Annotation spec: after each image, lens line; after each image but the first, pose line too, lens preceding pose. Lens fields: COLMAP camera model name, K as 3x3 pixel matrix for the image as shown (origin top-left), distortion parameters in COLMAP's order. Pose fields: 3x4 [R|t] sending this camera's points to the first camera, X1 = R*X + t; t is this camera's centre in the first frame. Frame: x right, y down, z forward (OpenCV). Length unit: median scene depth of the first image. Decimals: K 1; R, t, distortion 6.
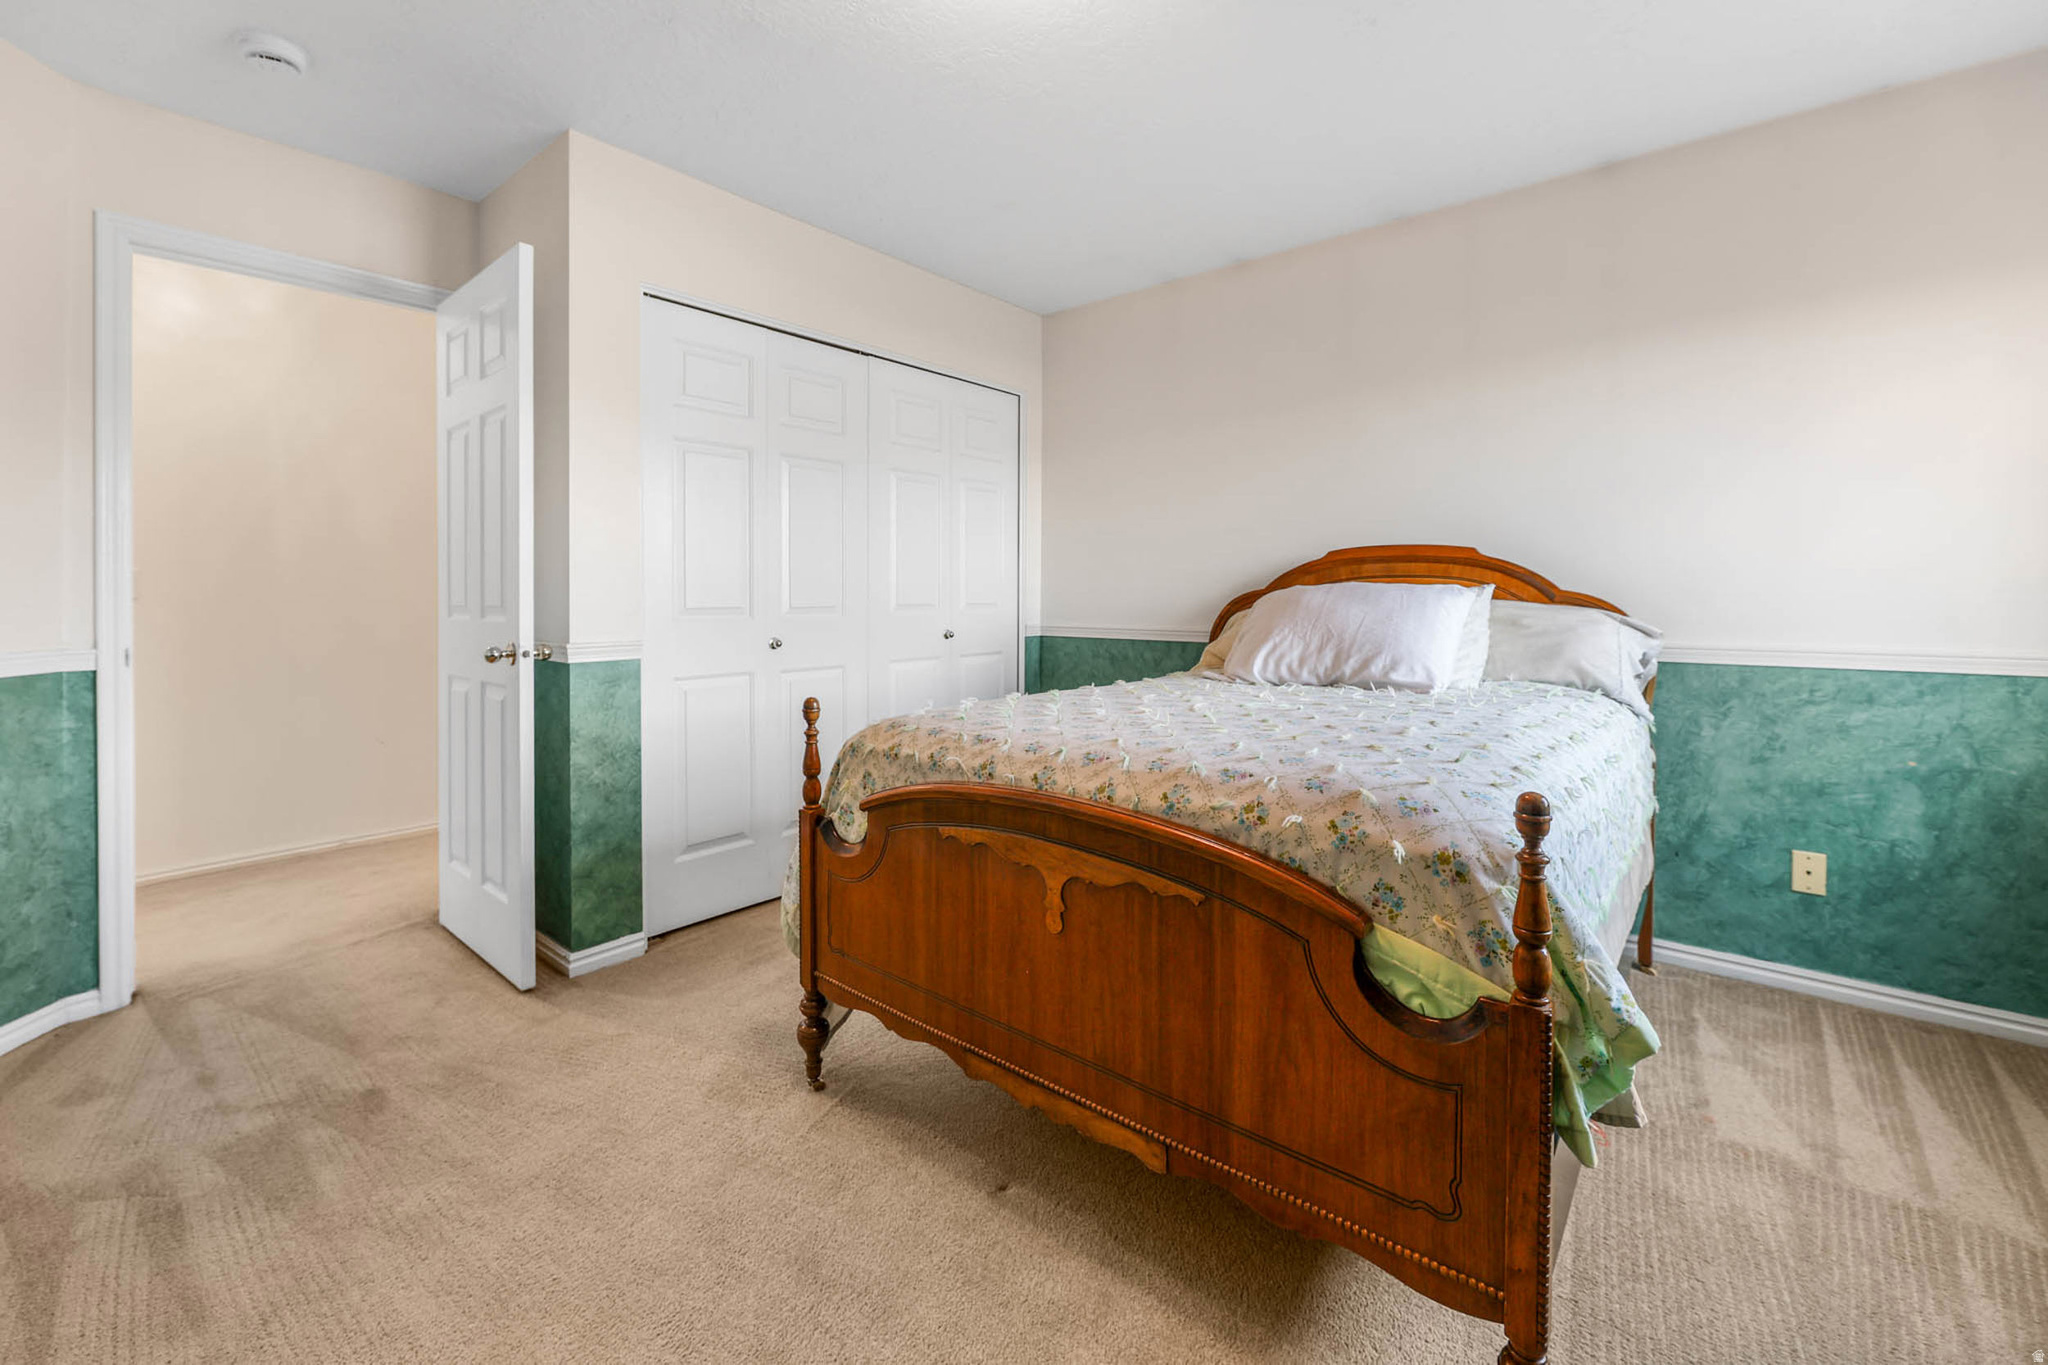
lens RADIAL K [[831.4, 0, 1025.1], [0, 831.4, 601.0], [0, 0, 1]] dist [0.000043, 0.000029]
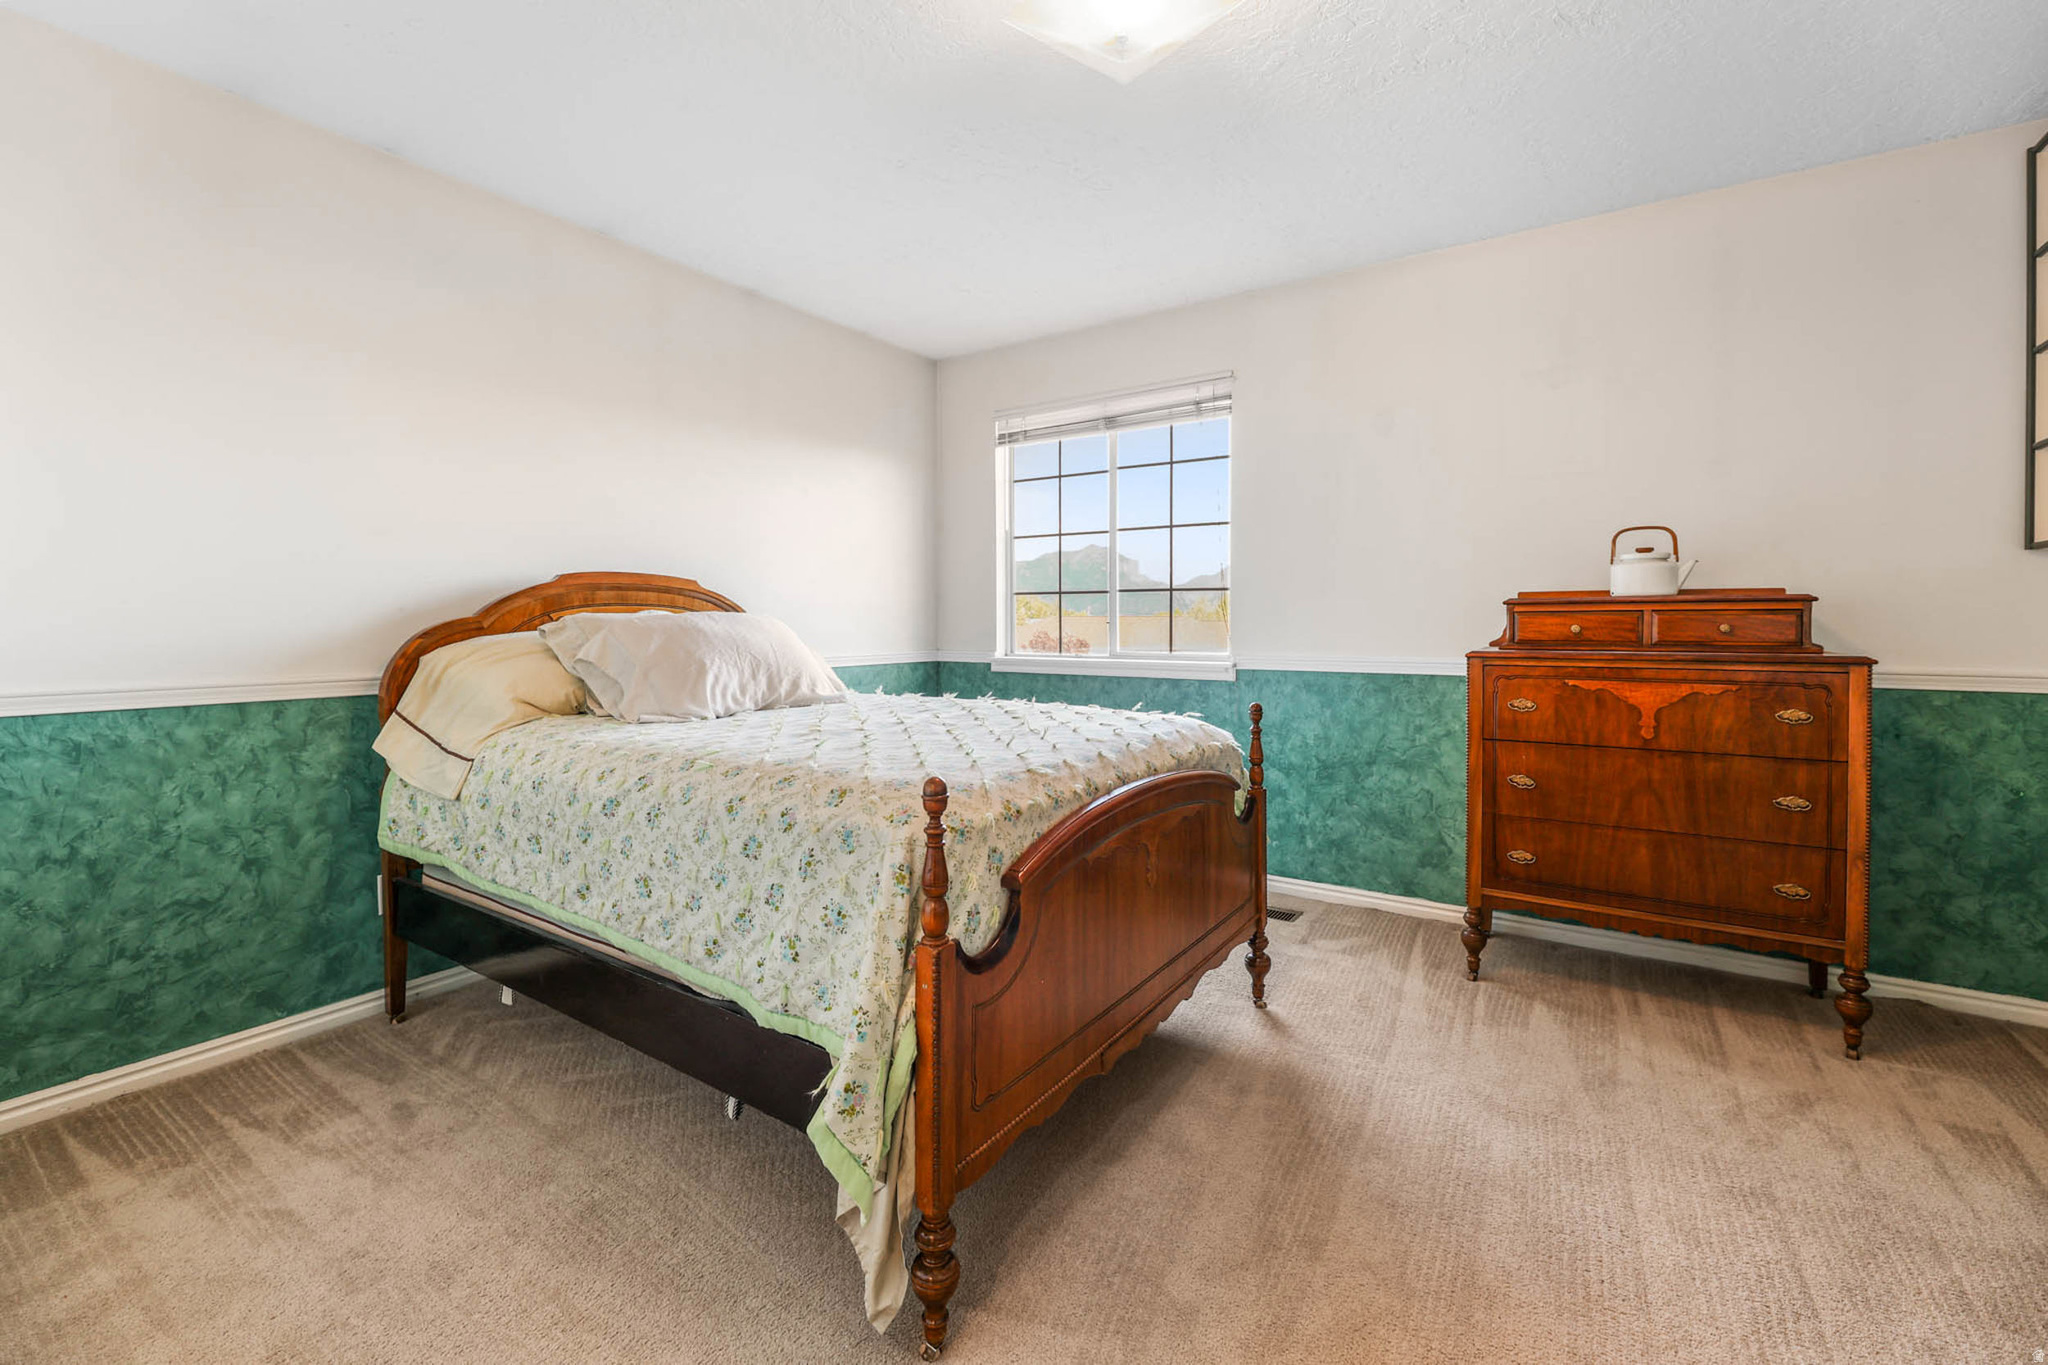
lens RADIAL K [[846.2, 0, 1023.1], [0, 846.2, 635.9], [0, 0, 1]] dist [0.000050, 0.000149]
pose [[-0.090740, -0.008224, 0.995841, -0.697840], [0.012433, 0.999879, 0.009390, 0.003805], [-0.995797, 0.013233, -0.090627, 0.756015]]
